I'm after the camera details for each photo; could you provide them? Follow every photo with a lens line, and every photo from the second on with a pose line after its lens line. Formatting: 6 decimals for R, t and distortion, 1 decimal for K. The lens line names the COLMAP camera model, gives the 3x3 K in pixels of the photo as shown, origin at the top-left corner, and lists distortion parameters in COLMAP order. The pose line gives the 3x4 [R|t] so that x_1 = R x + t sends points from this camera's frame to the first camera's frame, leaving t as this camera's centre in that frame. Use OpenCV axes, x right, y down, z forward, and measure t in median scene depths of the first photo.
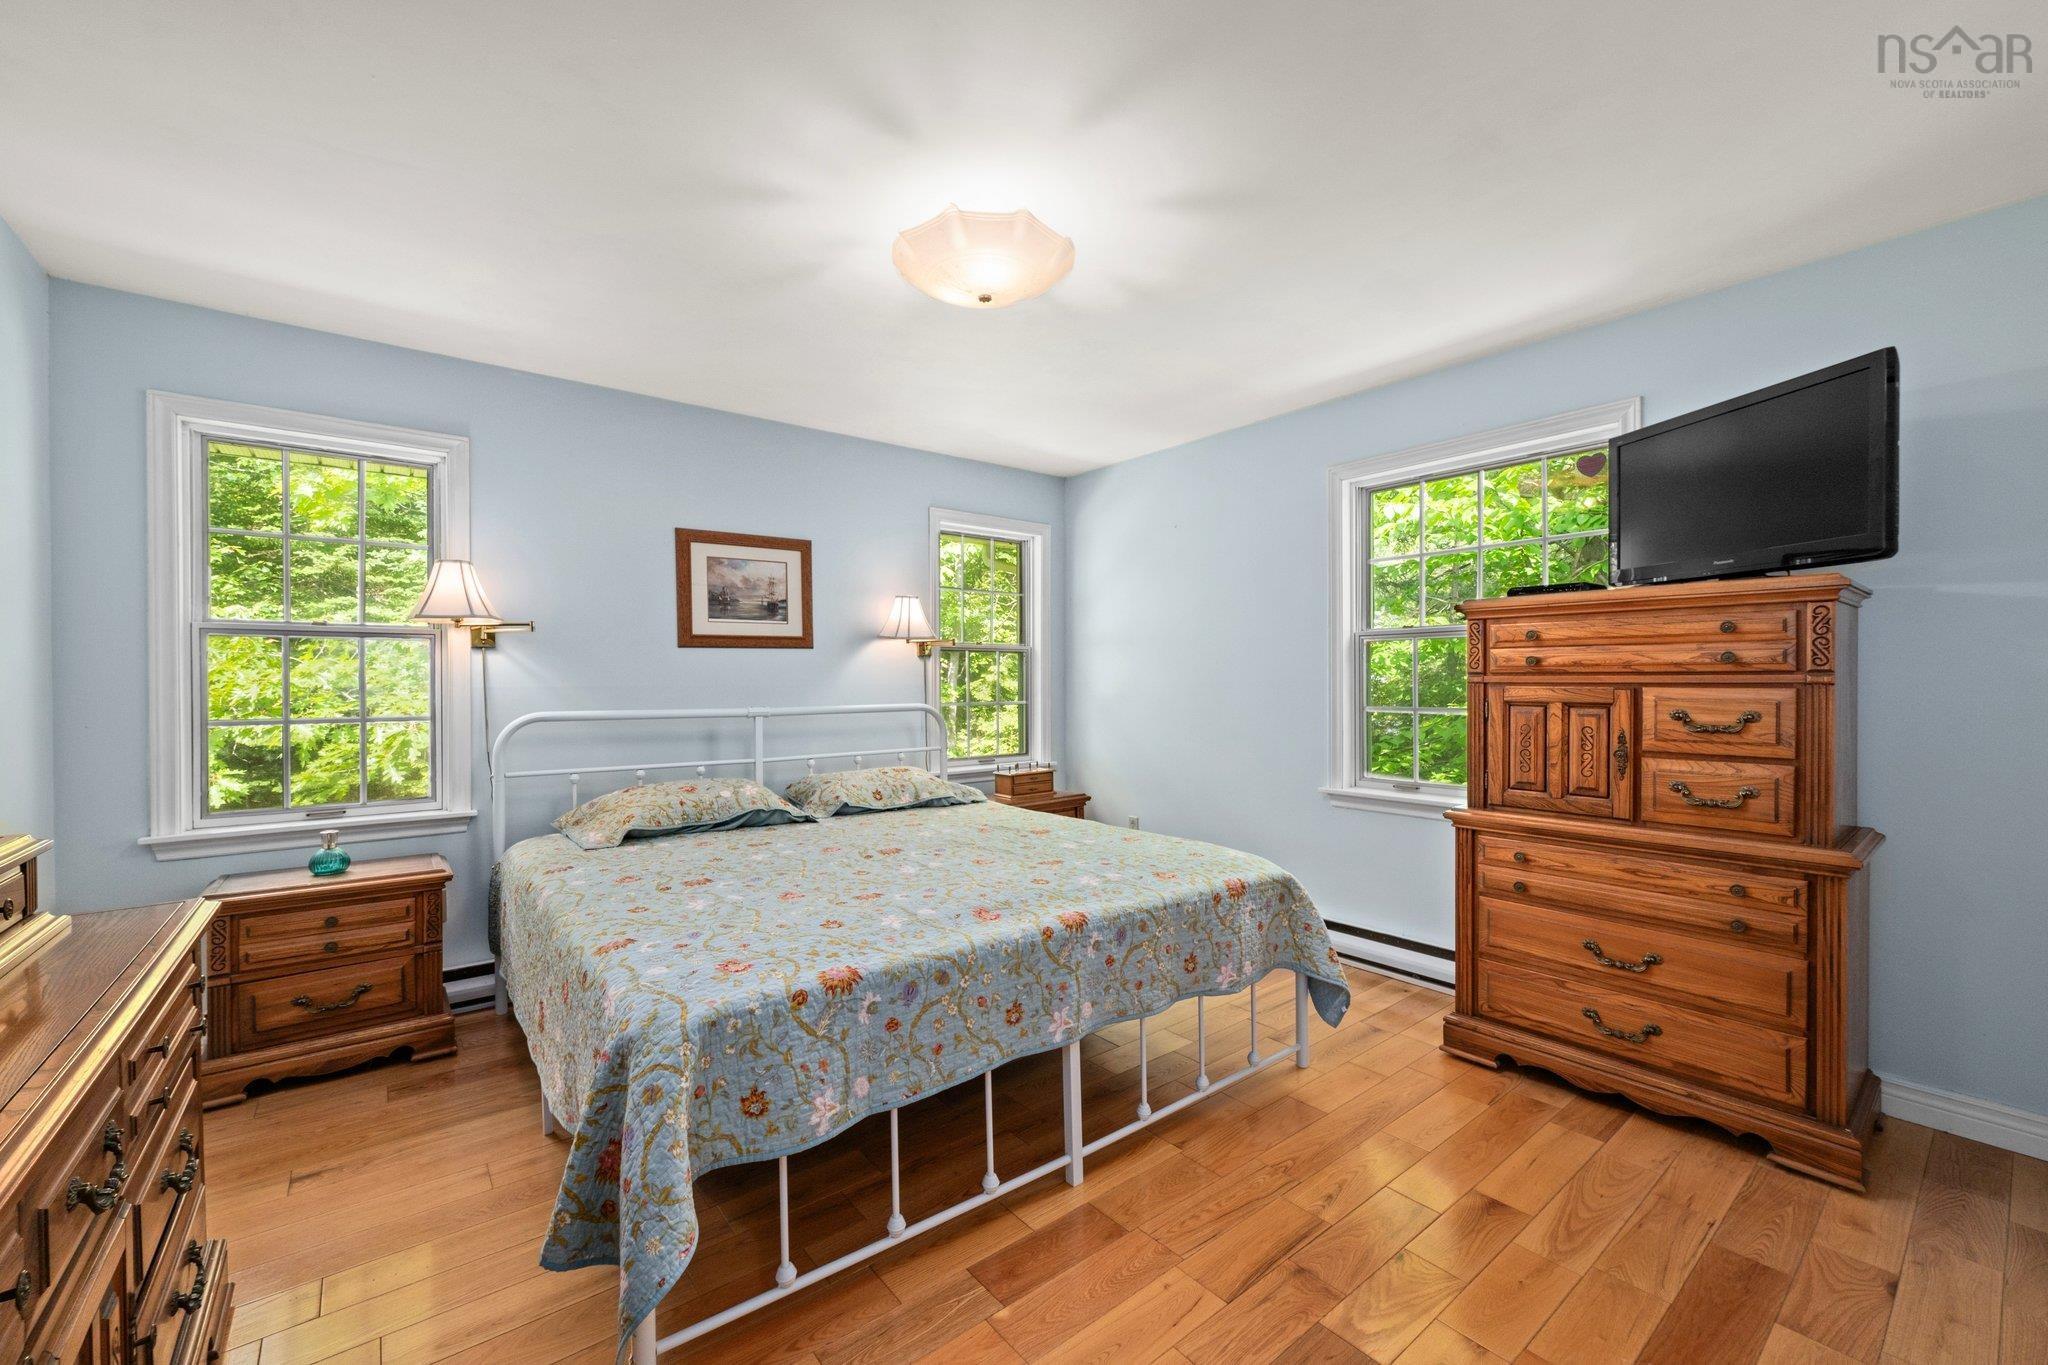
lens RADIAL K [[829.9, 0, 1034.4], [0, 829.9, 685.6], [0, 0, 1]] dist [0.000072, -0.000357]
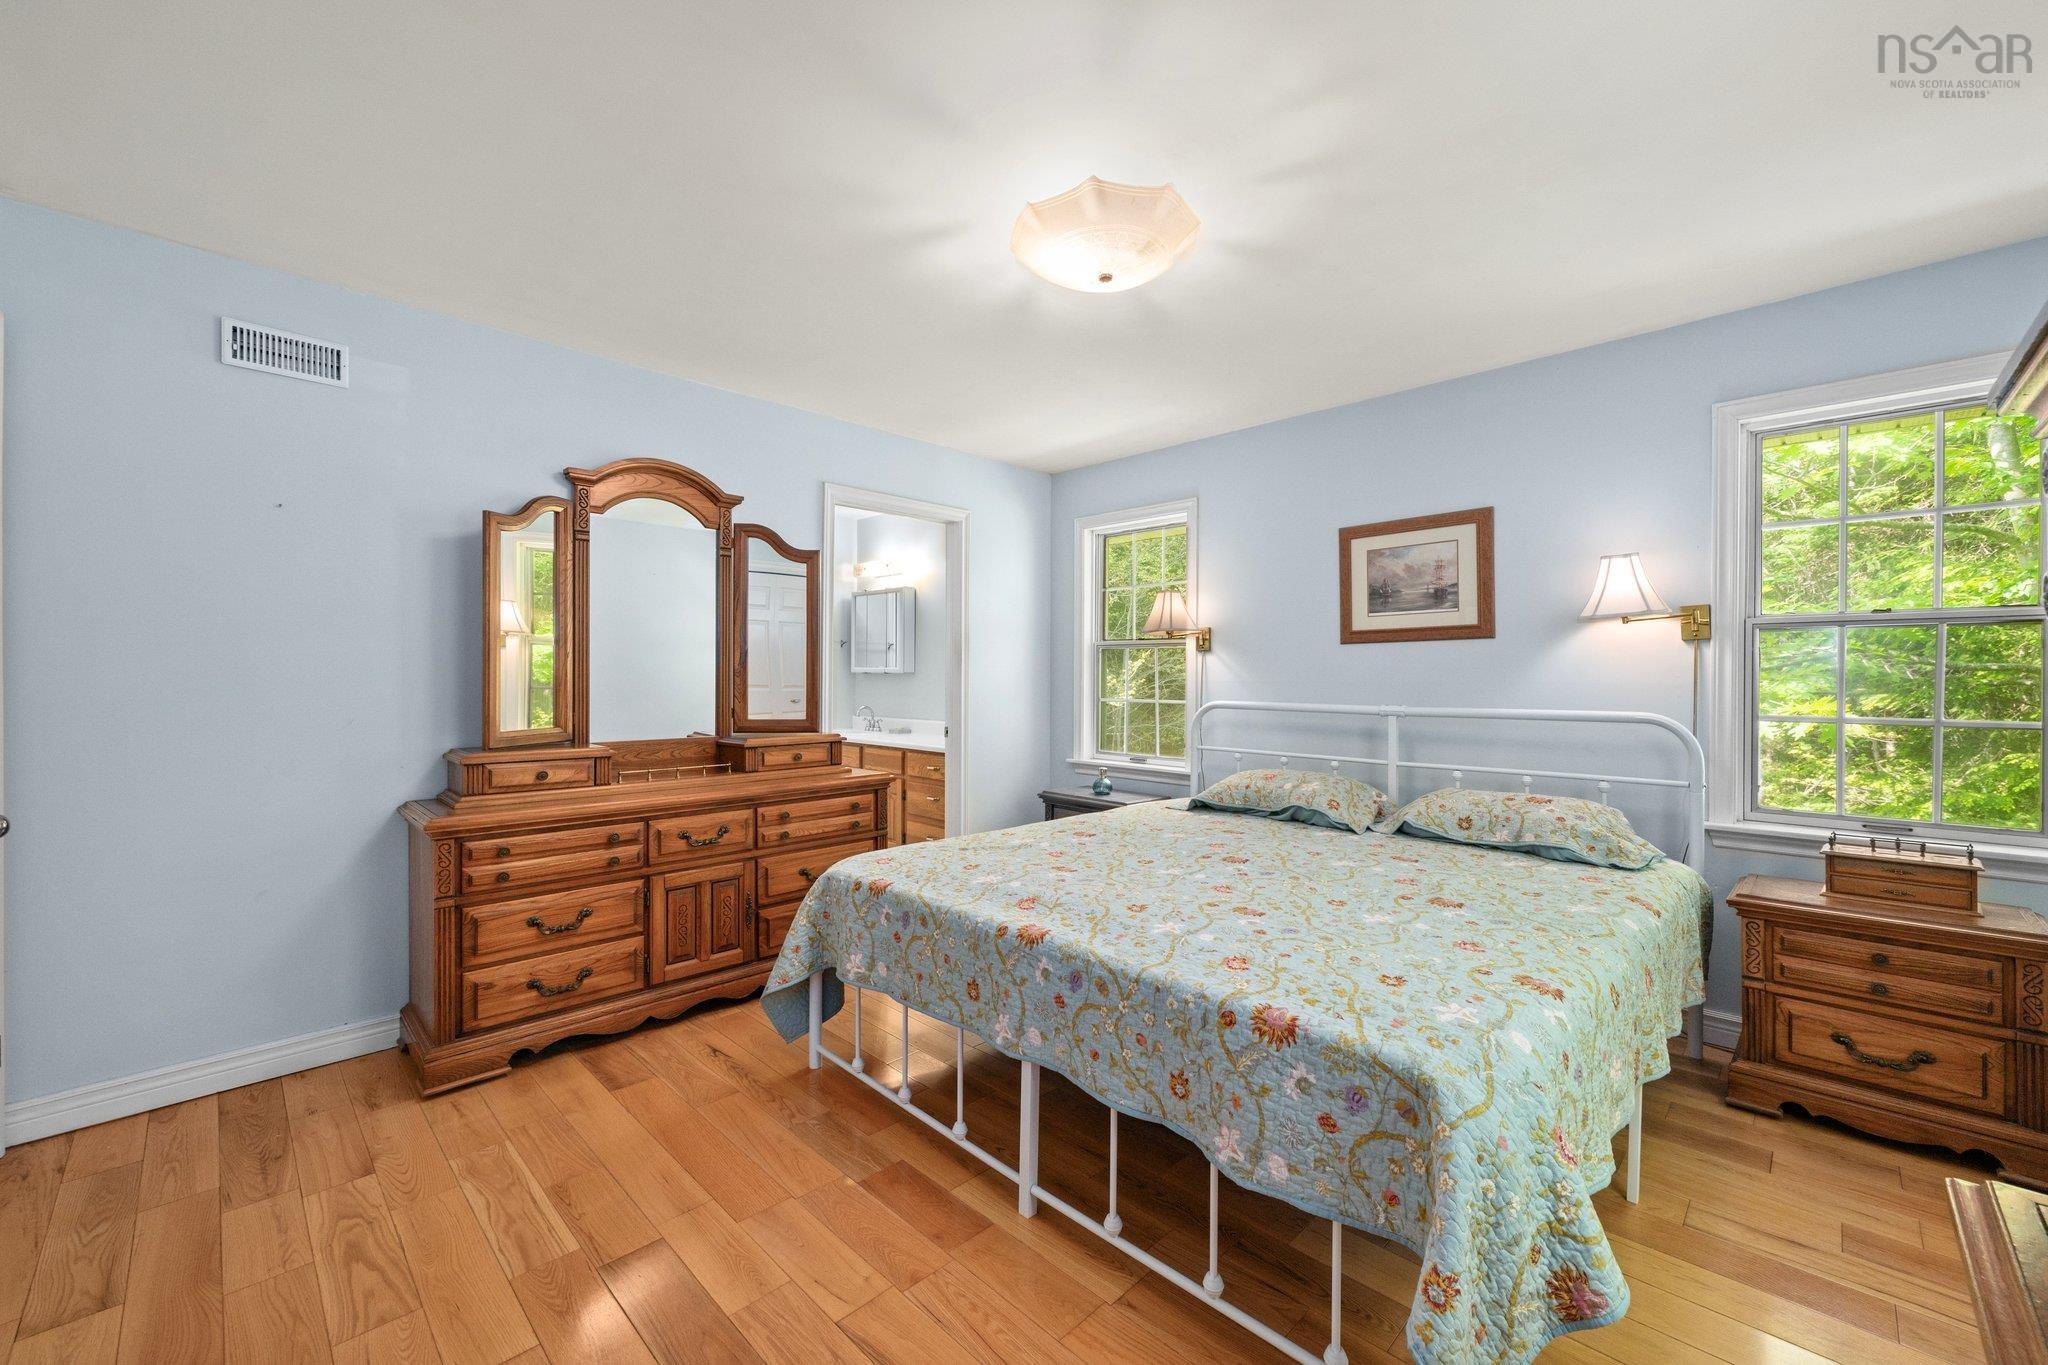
lens RADIAL K [[829.9, 0, 1031.6], [0, 829.9, 676.9], [0, 0, 1]] dist [0.000072, -0.000357]
pose [[0.099226, 0.004831, -0.995053, 0.554371], [-0.008234, 0.999958, 0.004034, -0.006436], [0.995031, 0.007793, 0.099262, 0.512873]]
